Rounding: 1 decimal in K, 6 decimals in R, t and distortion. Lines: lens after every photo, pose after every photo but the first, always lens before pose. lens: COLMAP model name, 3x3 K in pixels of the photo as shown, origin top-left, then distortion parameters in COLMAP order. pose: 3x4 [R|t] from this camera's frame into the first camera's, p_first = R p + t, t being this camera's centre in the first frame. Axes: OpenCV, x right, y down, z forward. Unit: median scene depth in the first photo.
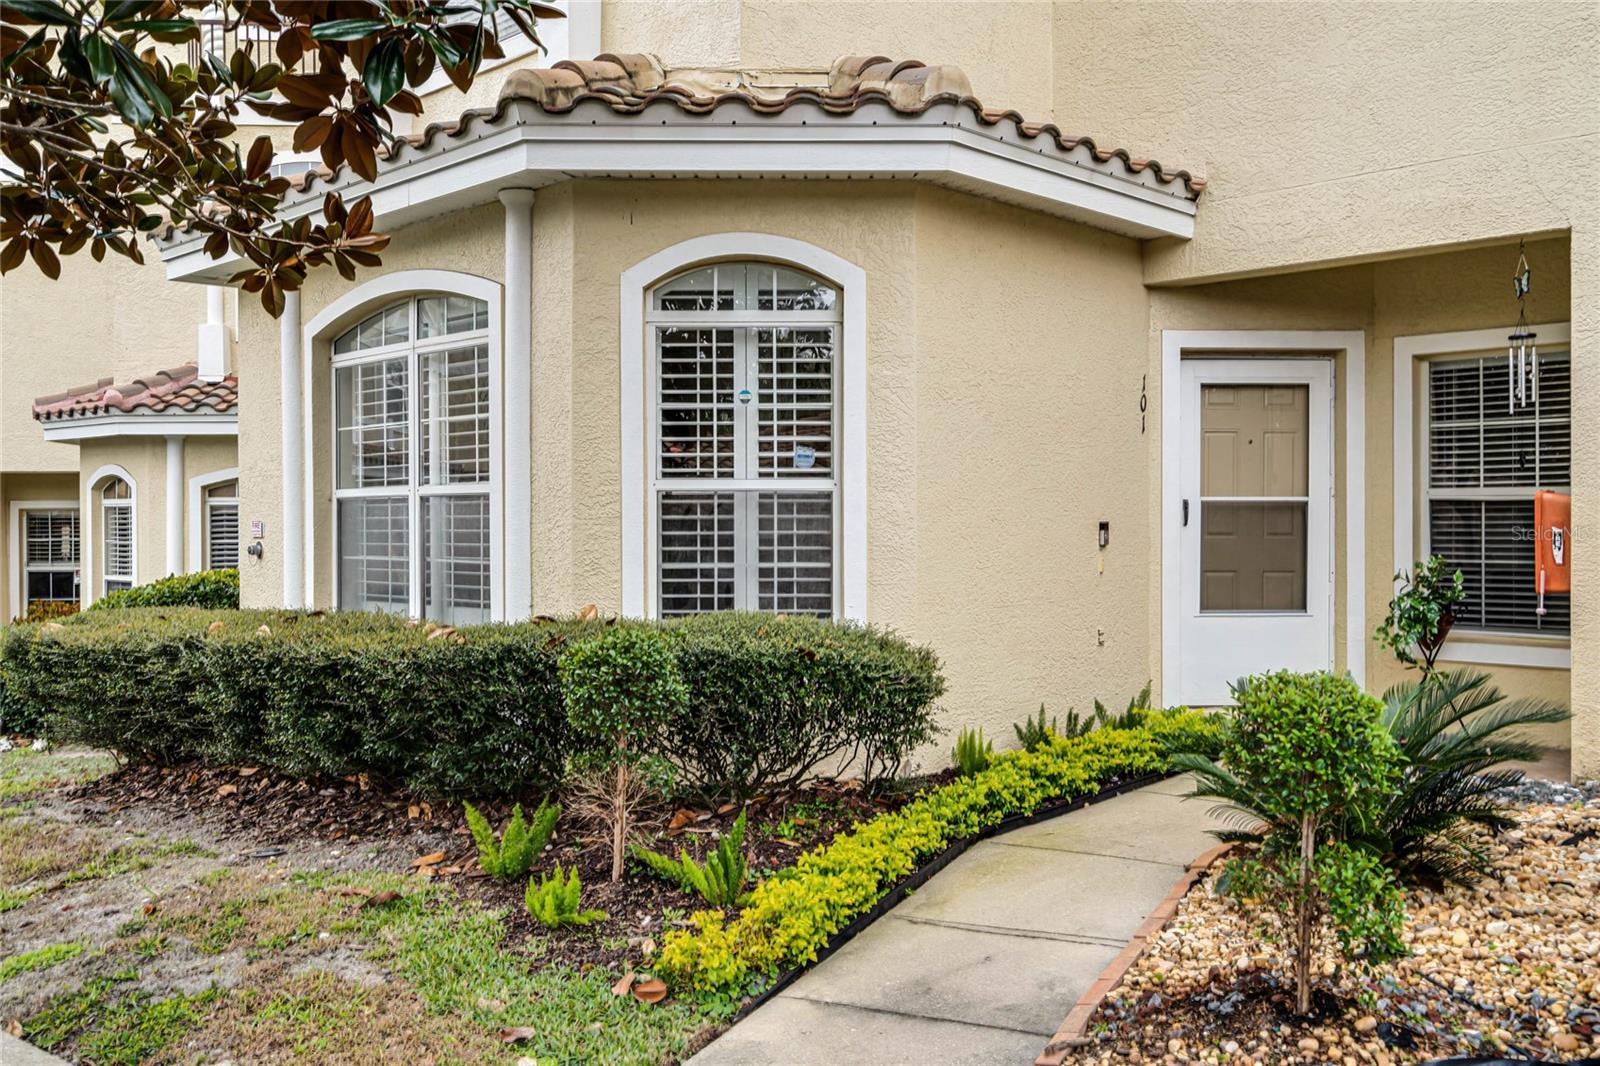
lens RADIAL K [[1383.6, 0, 805.2], [0, 1383.6, 536.7], [0, 0, 1]] dist [0.015814, -0.013144]
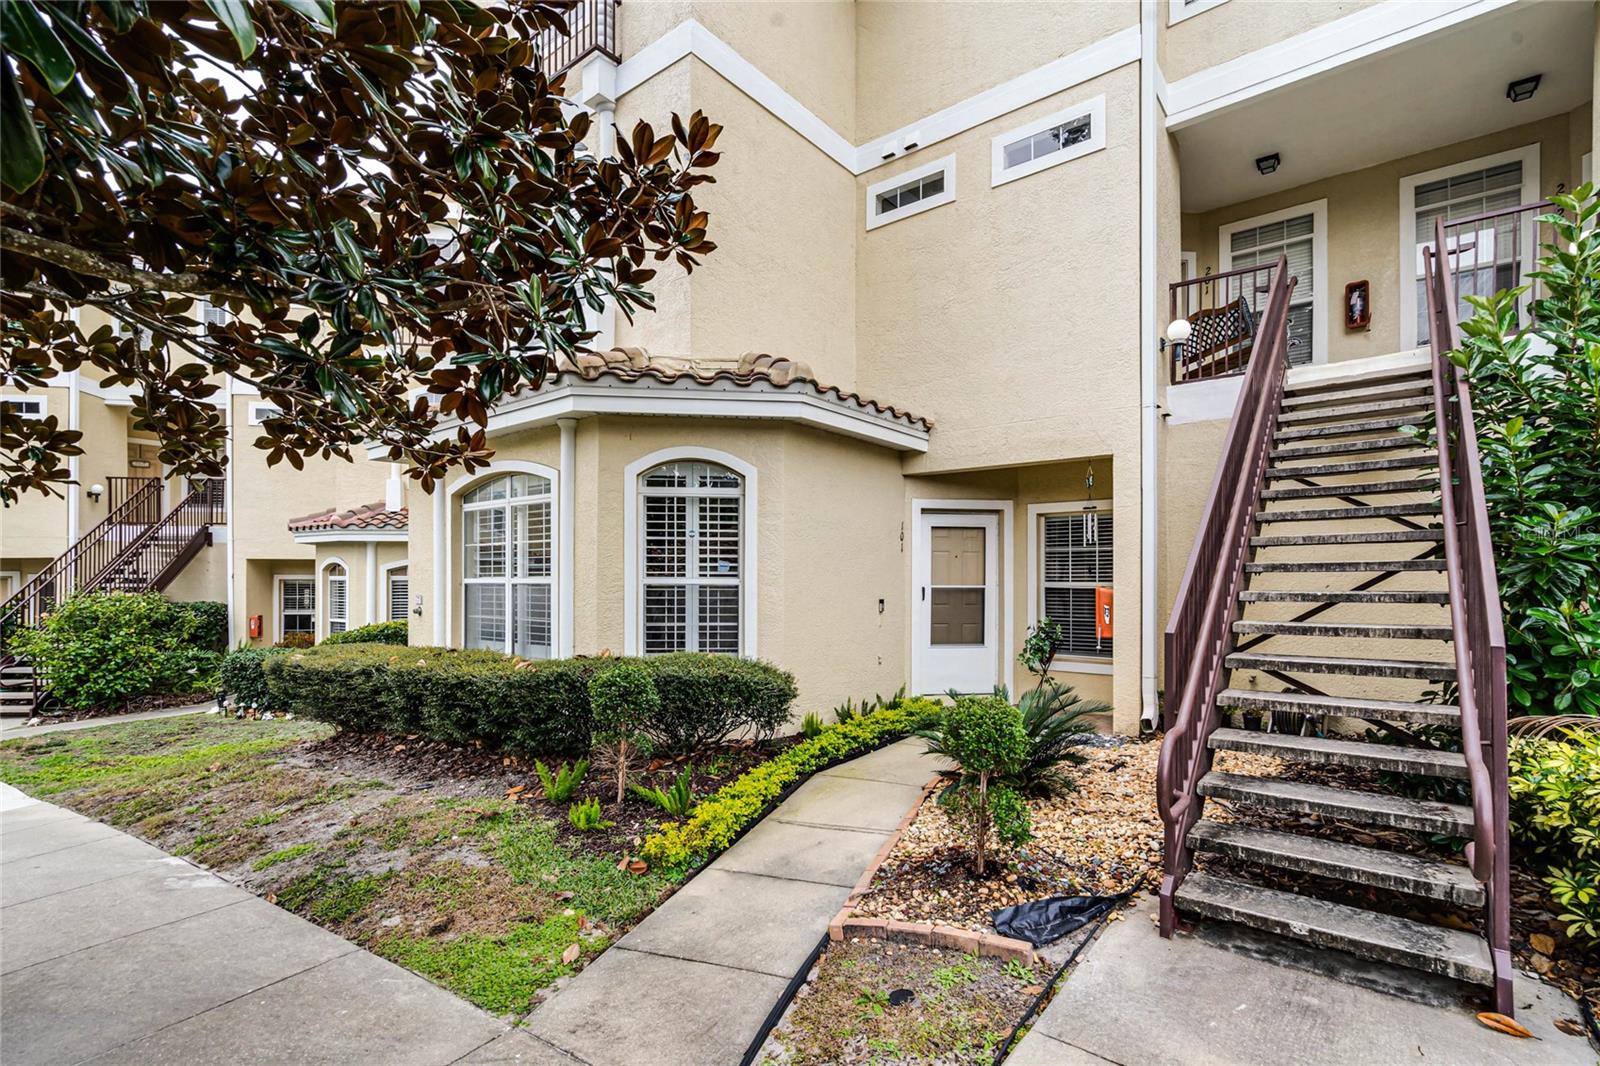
lens RADIAL K [[736.4, 0, 798.2], [0, 736.4, 584.7], [0, 0, 1]] dist [-0.001382, 0.001115]
pose [[0.995122, 0.004604, 0.098544, 0.001328], [-0.003807, 0.999958, -0.008279, -0.025393], [-0.098578, 0.007864, 0.995098, 0.000451]]
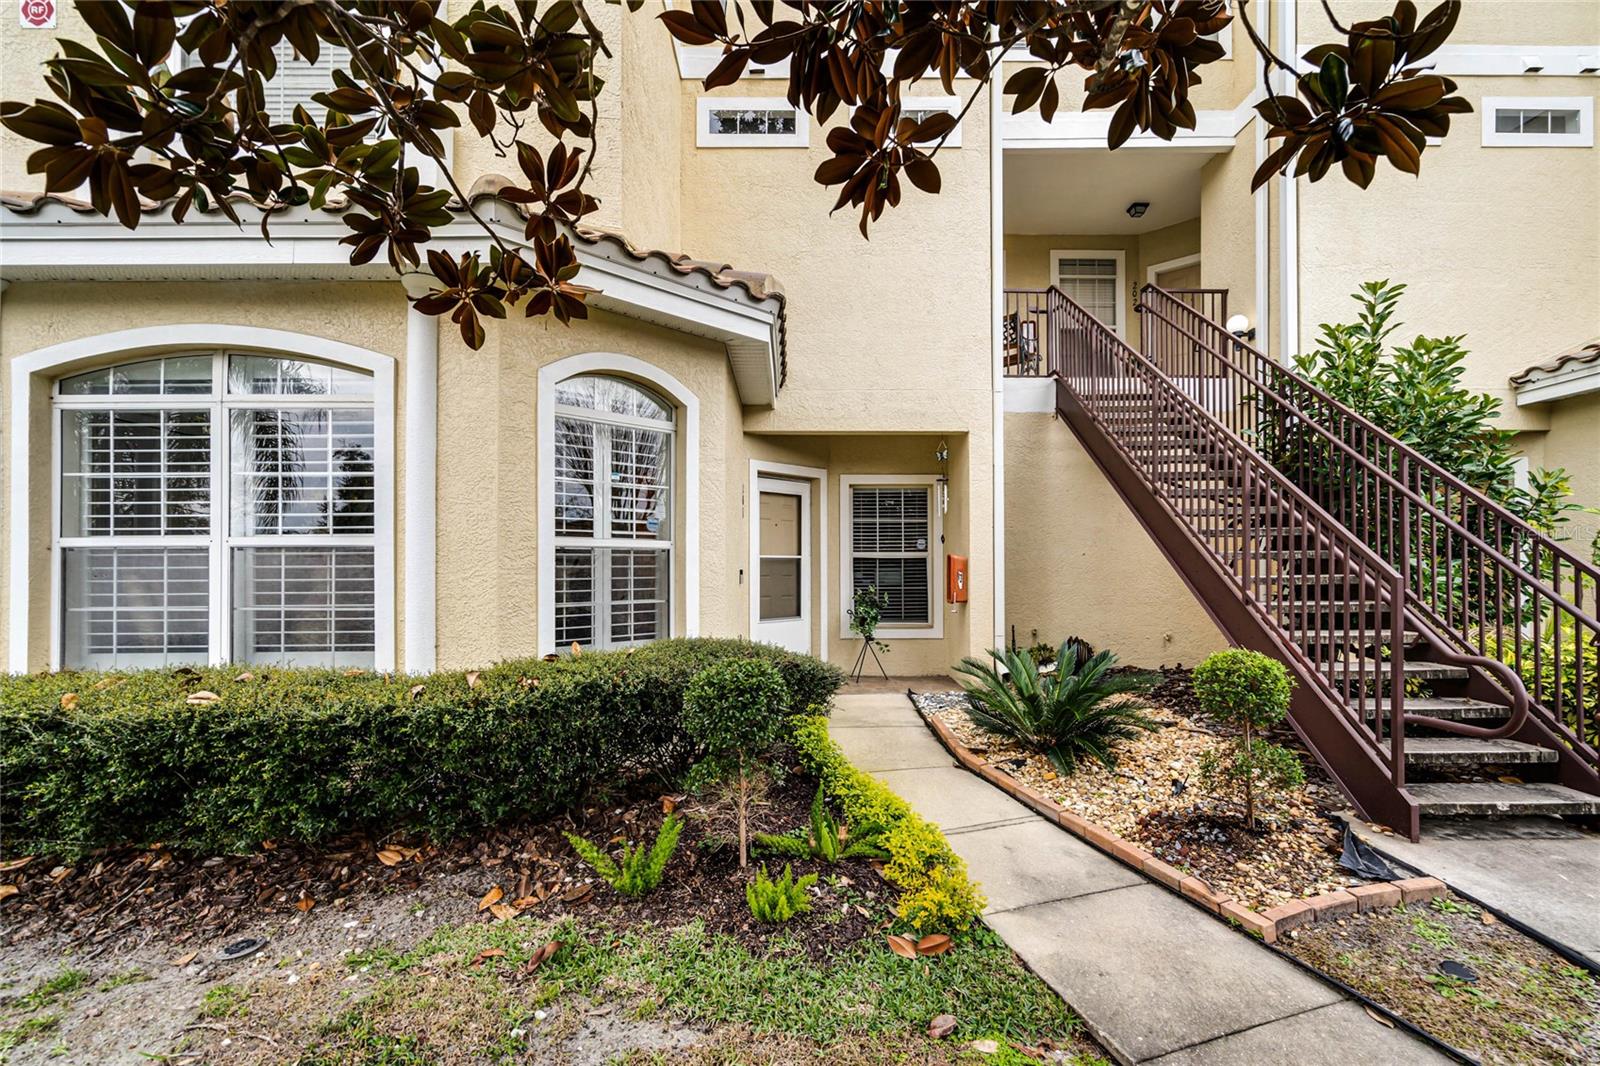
lens RADIAL K [[736.4, 0, 799.3], [0, 736.4, 553.3], [0, 0, 1]] dist [-0.001382, 0.001115]
pose [[0.712538, 0.011750, 0.701536, -0.423538], [0.009134, 0.999620, -0.026020, -0.007566], [-0.701575, 0.024947, 0.712159, 0.375171]]
